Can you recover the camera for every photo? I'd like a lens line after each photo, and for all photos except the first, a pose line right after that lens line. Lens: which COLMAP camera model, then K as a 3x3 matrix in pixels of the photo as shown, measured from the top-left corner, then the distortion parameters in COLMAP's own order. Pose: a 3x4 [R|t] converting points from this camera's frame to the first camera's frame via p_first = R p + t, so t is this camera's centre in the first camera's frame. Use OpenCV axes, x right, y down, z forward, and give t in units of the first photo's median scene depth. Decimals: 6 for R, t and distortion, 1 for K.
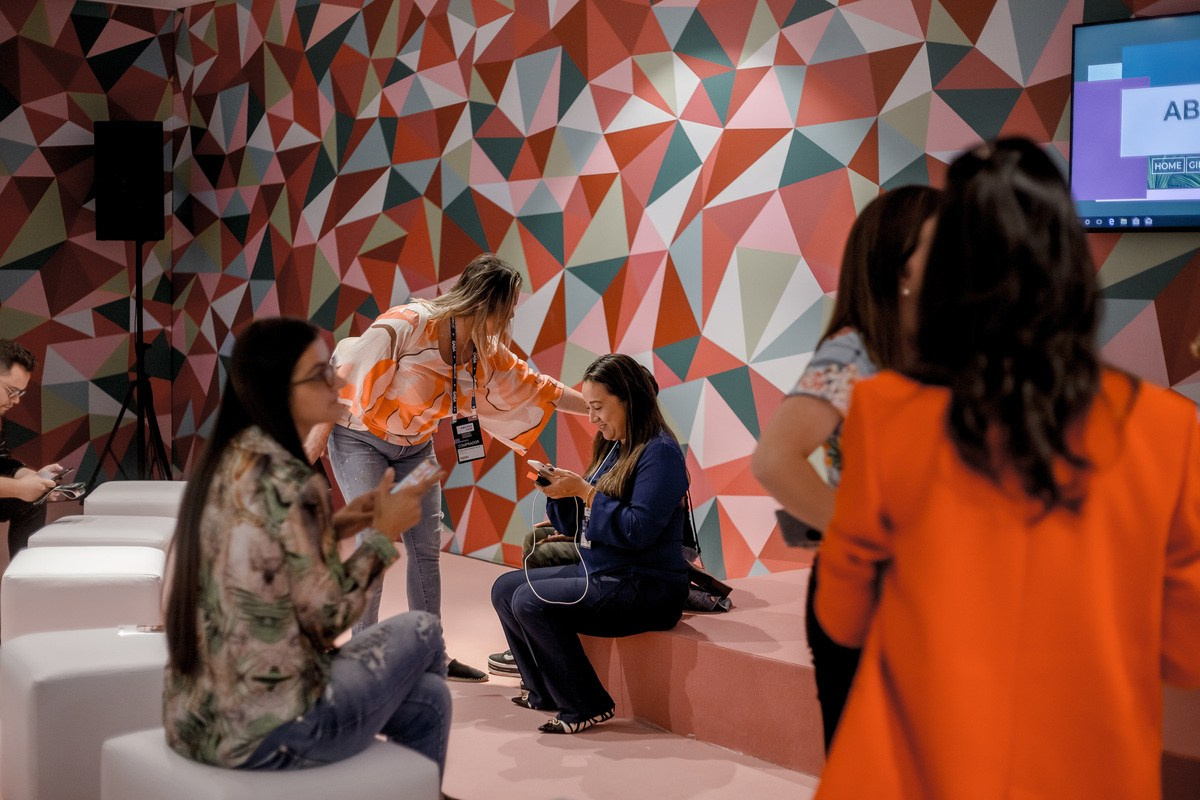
lens RADIAL K [[1755.2, 0, 600.0], [0, 1755.2, 400.0], [0, 0, 1]] dist [-0.084672, -0.165240]
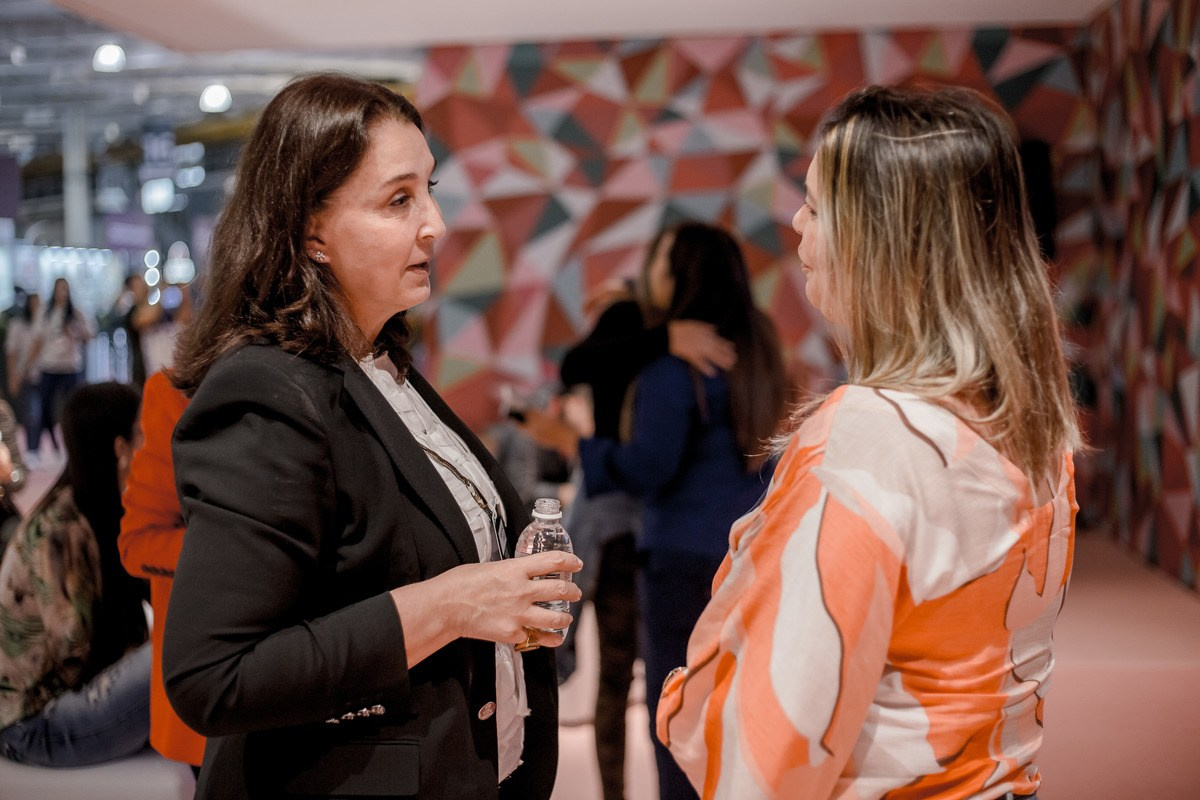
lens RADIAL K [[1755.2, 0, 600.0], [0, 1755.2, 400.0], [0, 0, 1]] dist [-0.084672, -0.165240]
pose [[0.680870, 0.007283, -0.732368, 0.299031], [-0.013526, 0.999905, -0.002631, -0.010546], [0.732280, 0.011697, 0.680904, 0.167597]]
